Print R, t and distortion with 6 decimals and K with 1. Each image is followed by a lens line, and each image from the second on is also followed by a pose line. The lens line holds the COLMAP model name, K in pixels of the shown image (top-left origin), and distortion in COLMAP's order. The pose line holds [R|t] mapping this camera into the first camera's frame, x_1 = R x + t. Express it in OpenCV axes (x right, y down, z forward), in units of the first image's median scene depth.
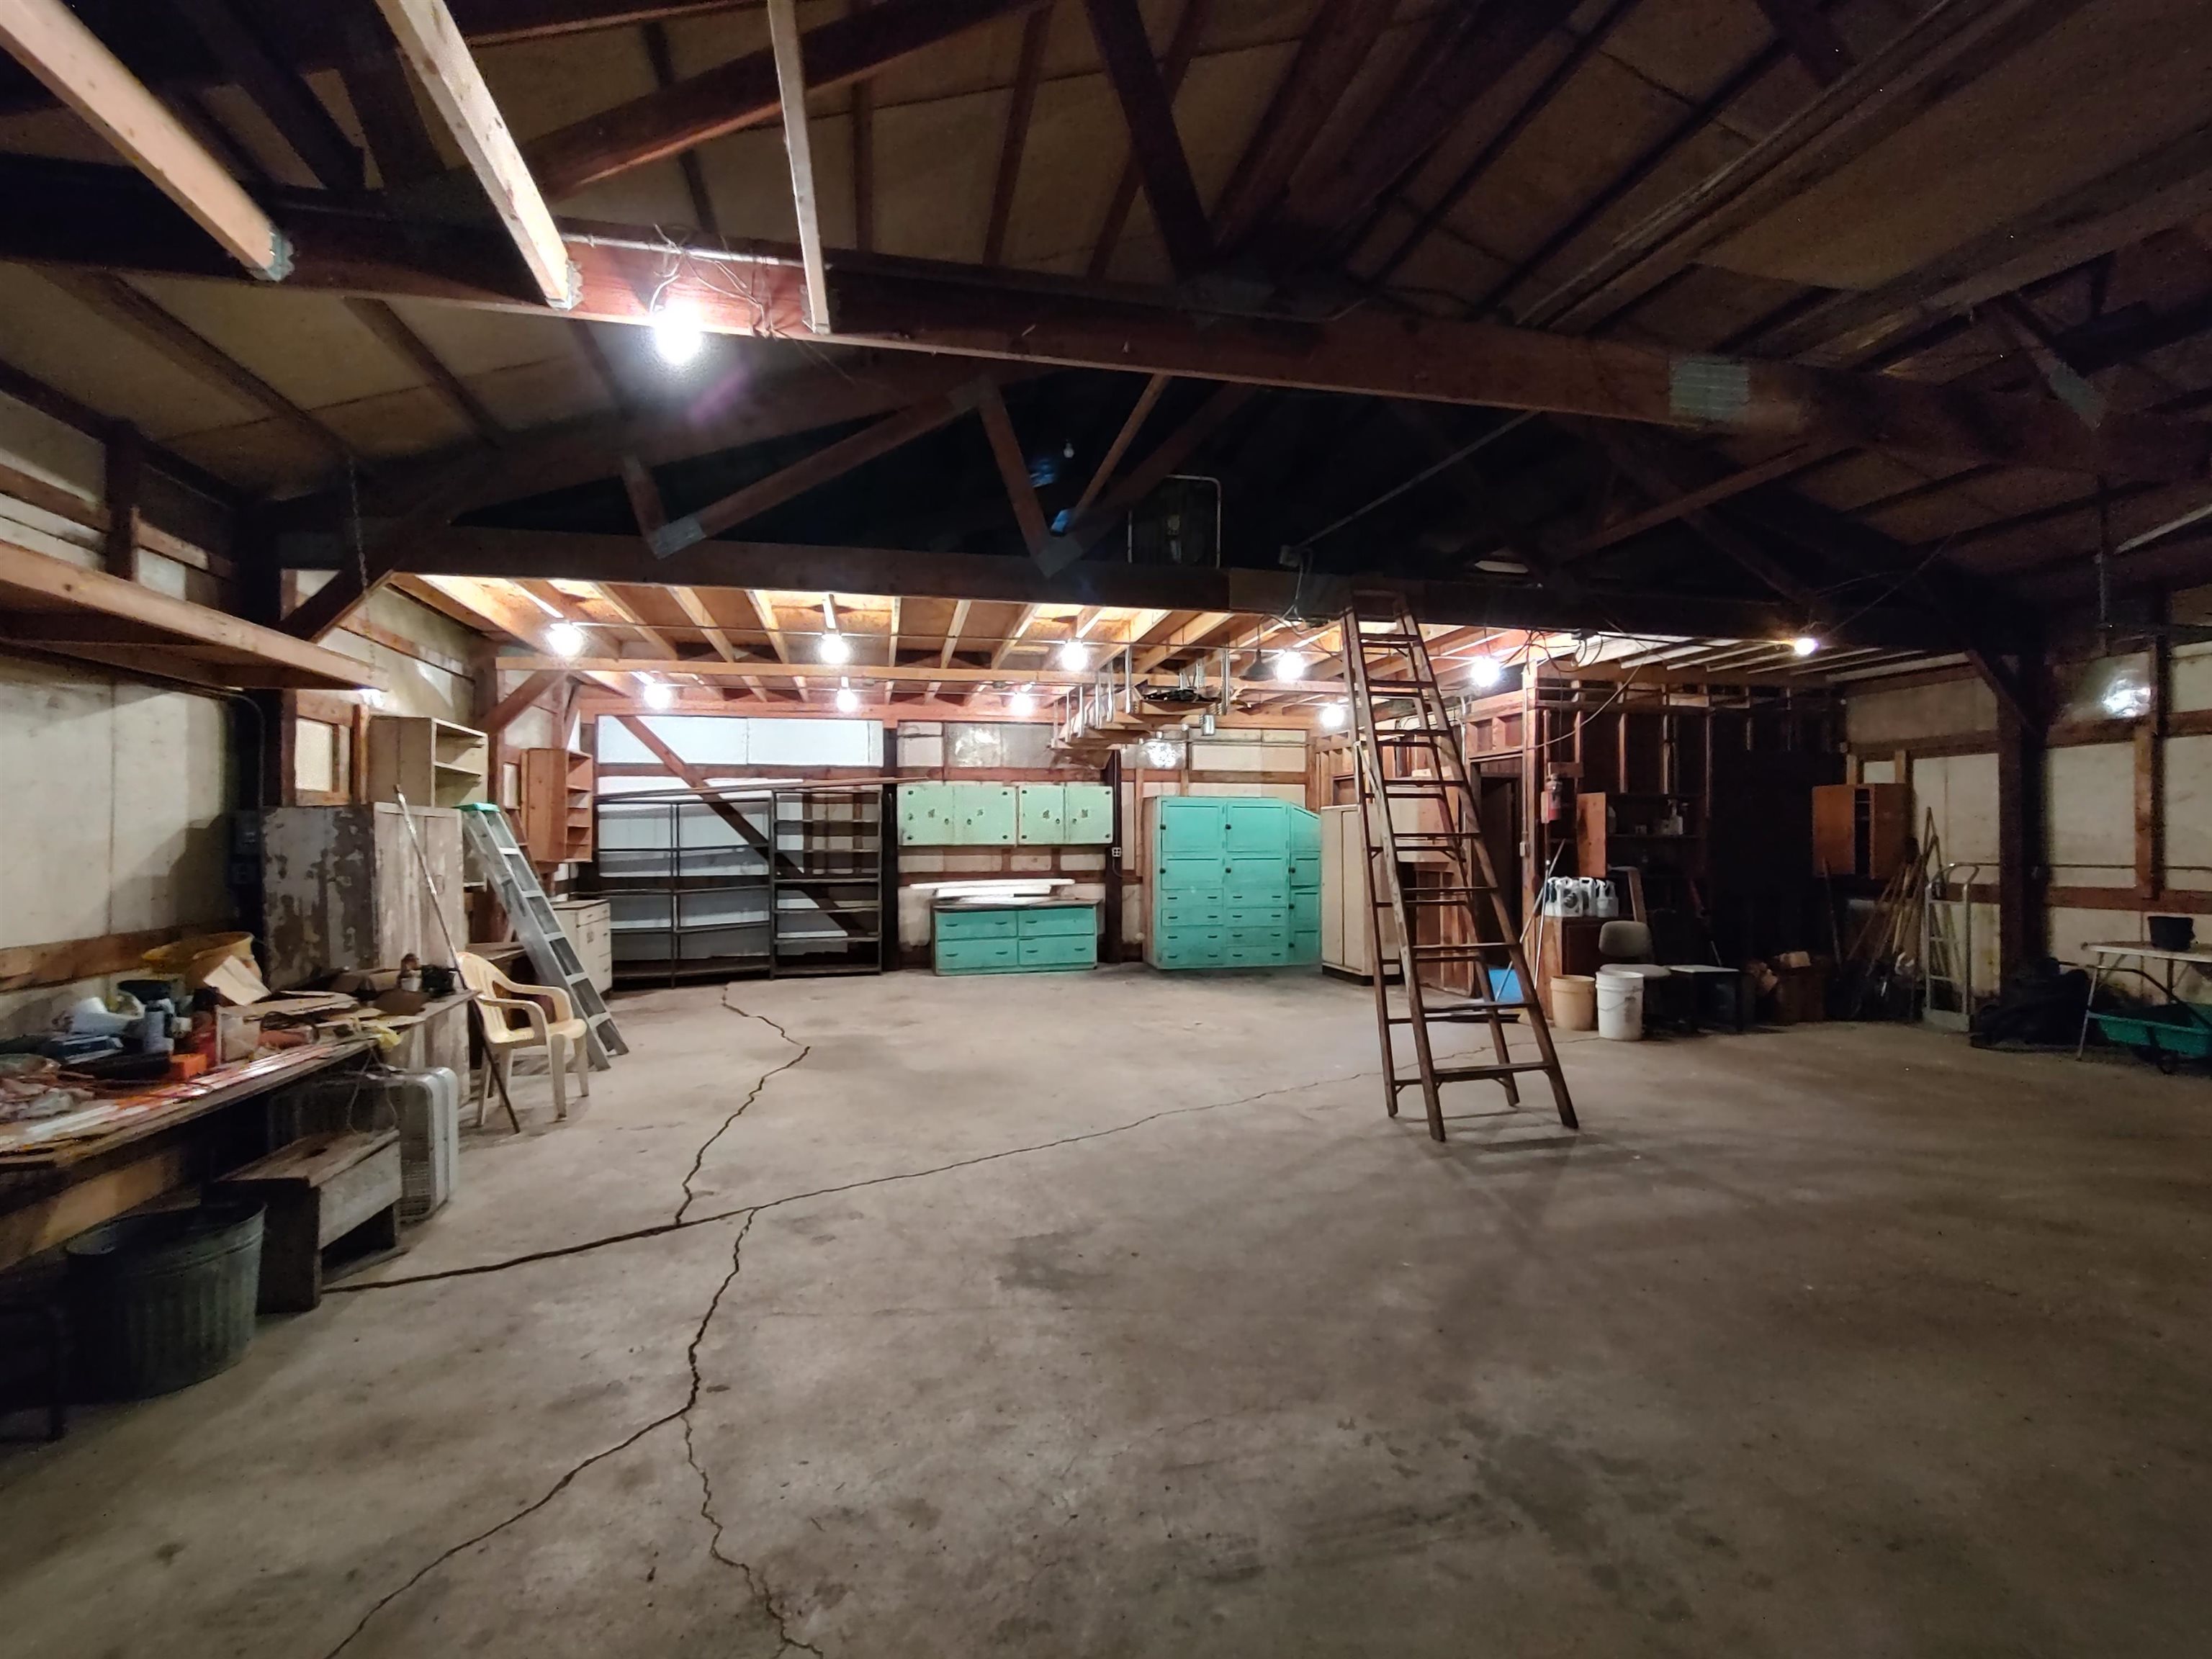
lens RADIAL K [[1027.5, 0, 1109.3], [0, 1027.5, 832.2], [0, 0, 1]] dist [0.000707, -0.000084]
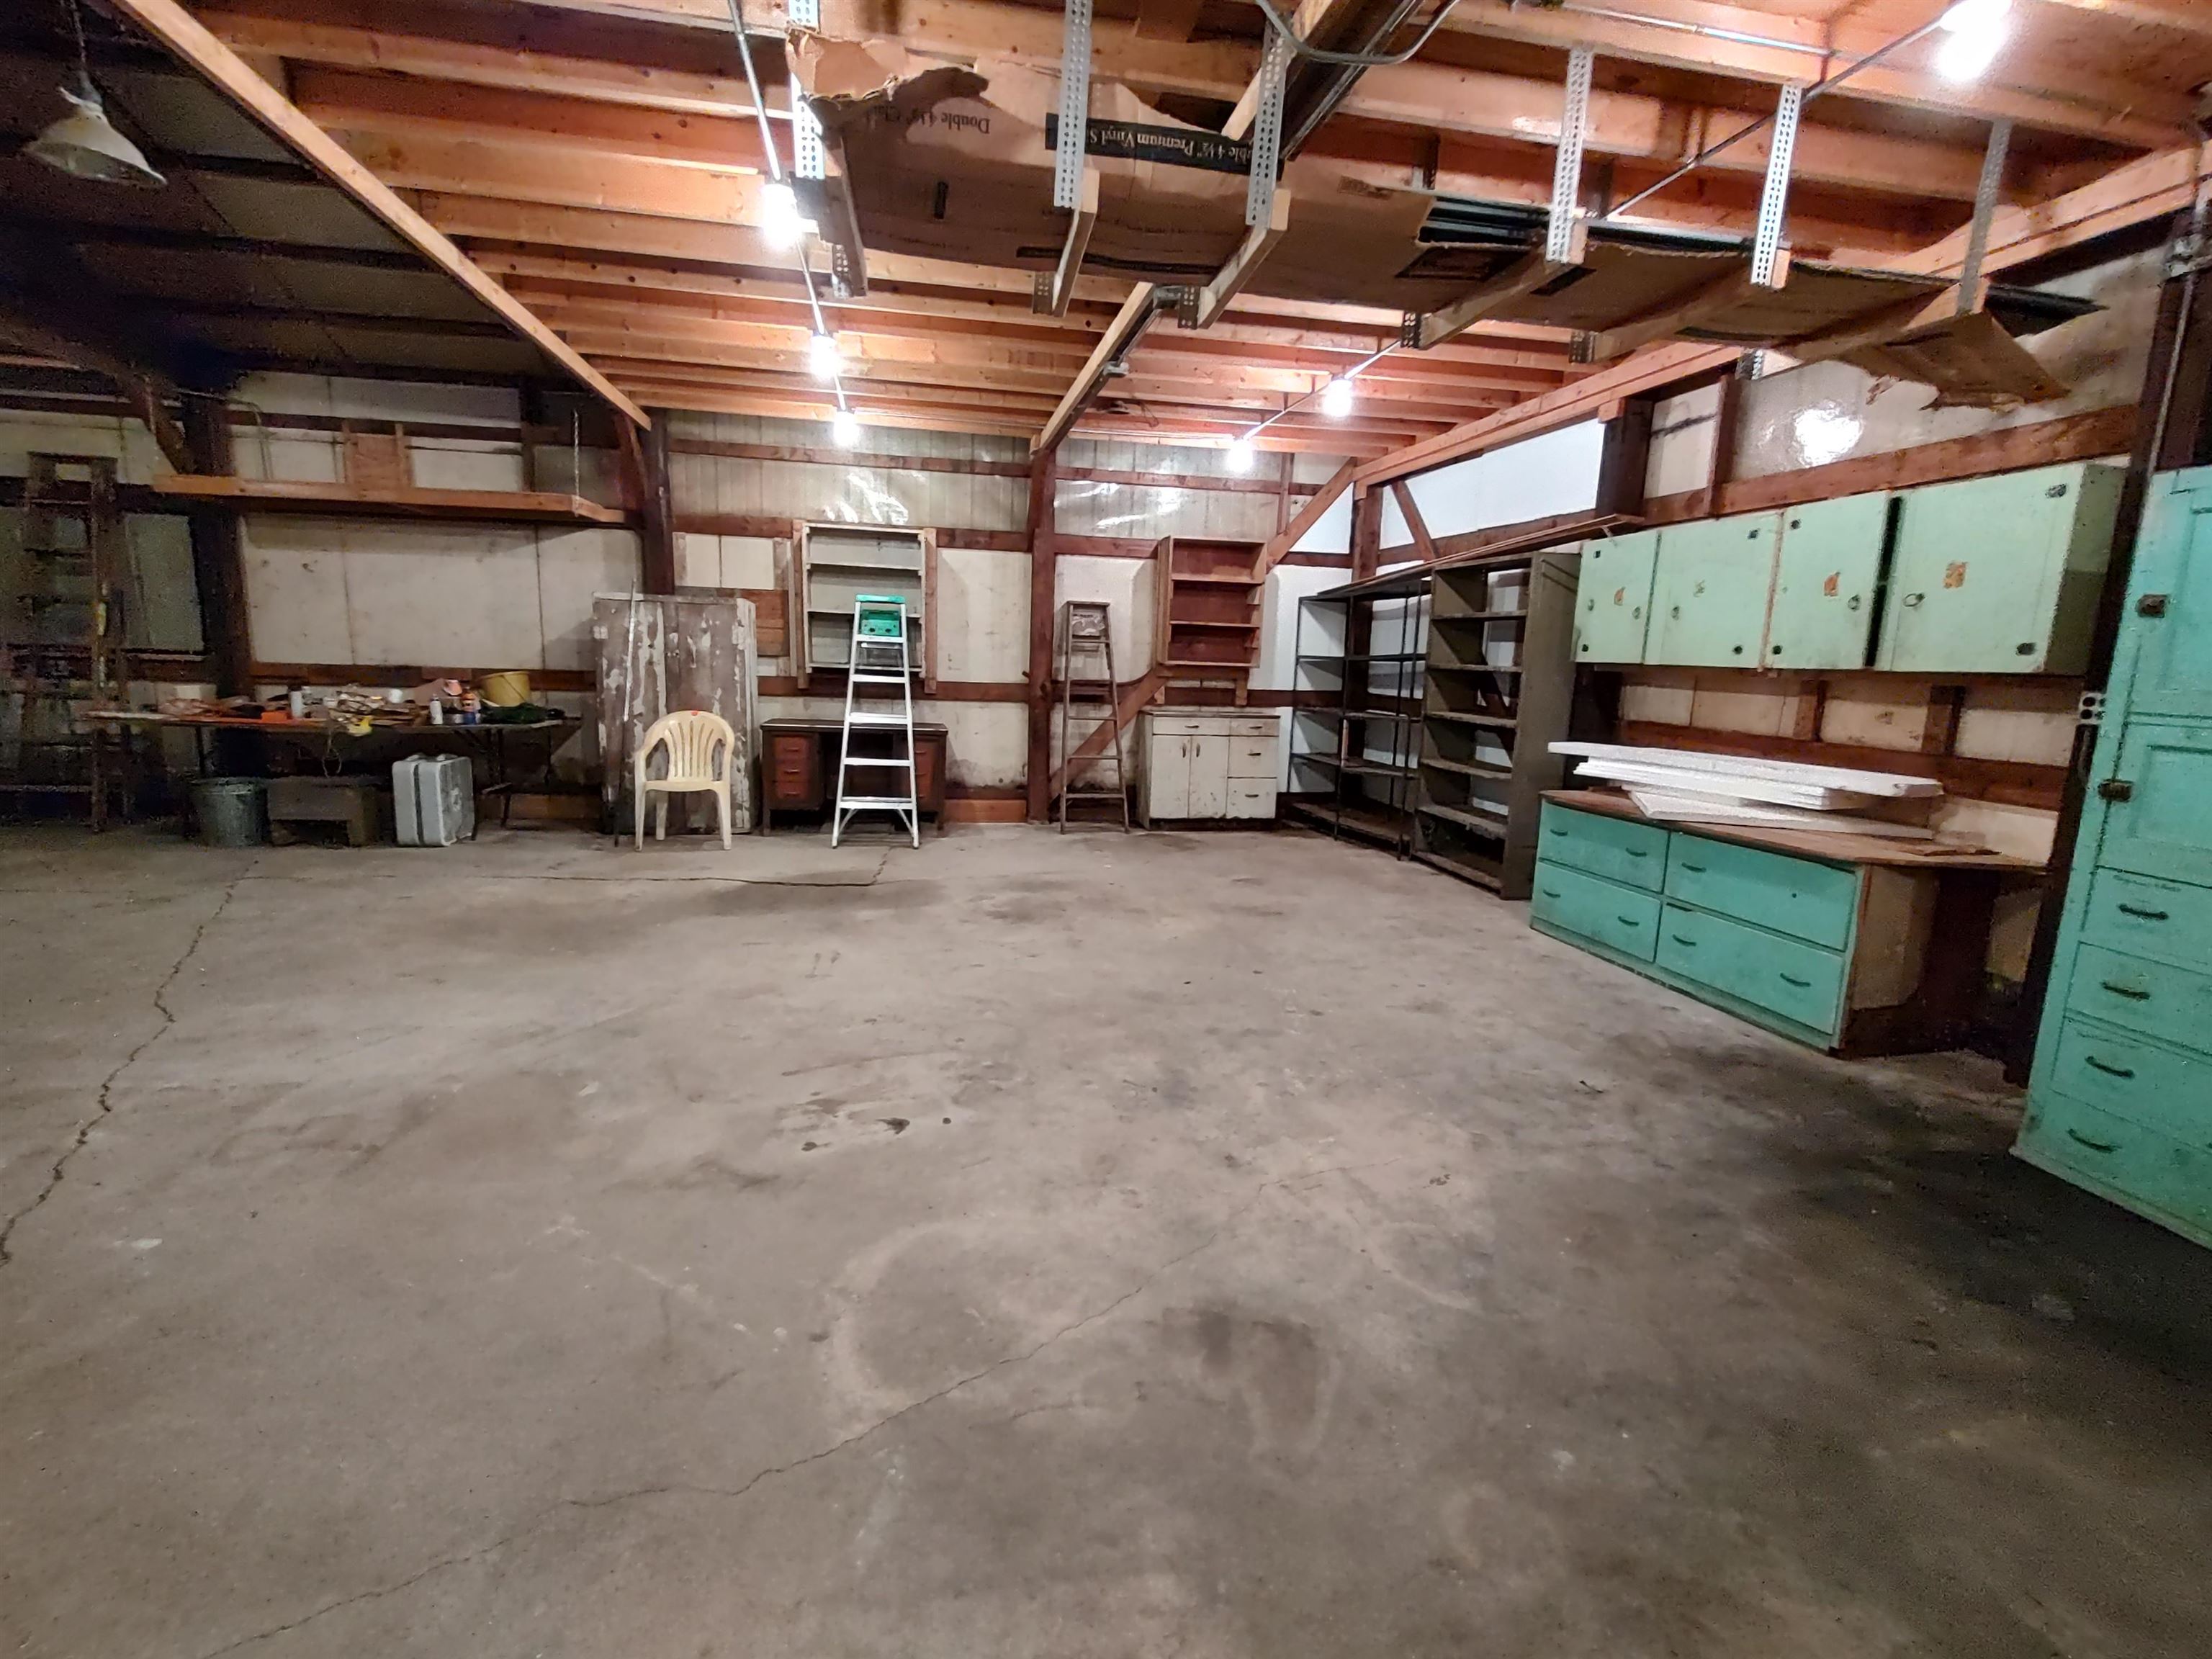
lens RADIAL K [[1027.5, 0, 1101.8], [0, 1027.5, 825.3], [0, 0, 1]] dist [0.000707, -0.000084]
pose [[-0.056000, 0.174120, -0.983131, 0.312817], [-0.027083, 0.984049, 0.175825, 0.008666], [0.998063, 0.036473, -0.050391, 0.781865]]
